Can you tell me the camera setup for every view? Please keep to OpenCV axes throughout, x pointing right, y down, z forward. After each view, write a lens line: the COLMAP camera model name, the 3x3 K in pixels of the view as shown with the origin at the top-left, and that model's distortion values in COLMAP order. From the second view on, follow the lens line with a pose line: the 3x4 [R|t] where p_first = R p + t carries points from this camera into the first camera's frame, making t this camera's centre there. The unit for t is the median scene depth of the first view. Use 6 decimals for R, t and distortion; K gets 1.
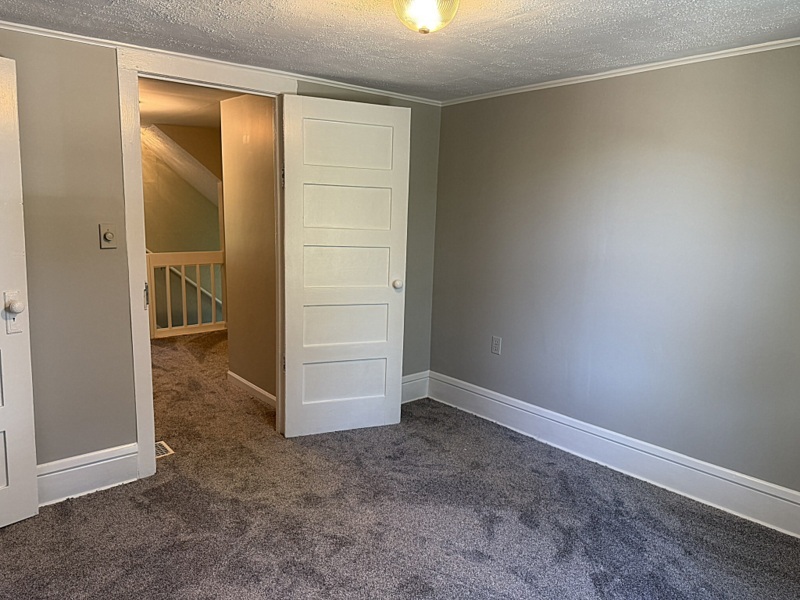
lens RADIAL K [[566.1, 0, 399.7], [0, 566.1, 295.8], [0, 0, 1]] dist [0.033274, -0.033268]
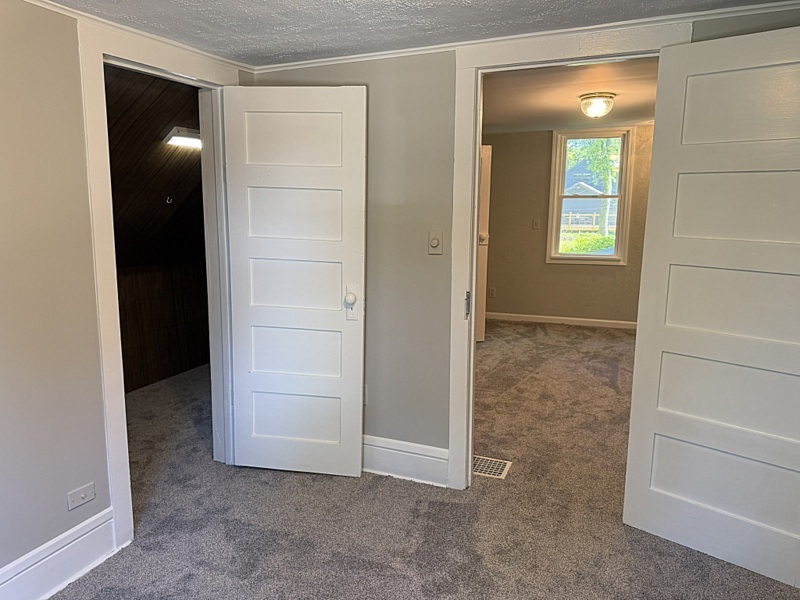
lens RADIAL K [[566.1, 0, 394.1], [0, 566.1, 300.9], [0, 0, 1]] dist [0.033274, -0.033268]
pose [[0.456376, 0.137351, -0.879122, 0.320134], [-0.129500, 0.987747, 0.087095, -0.072035], [0.880313, 0.074098, 0.468571, 0.424954]]
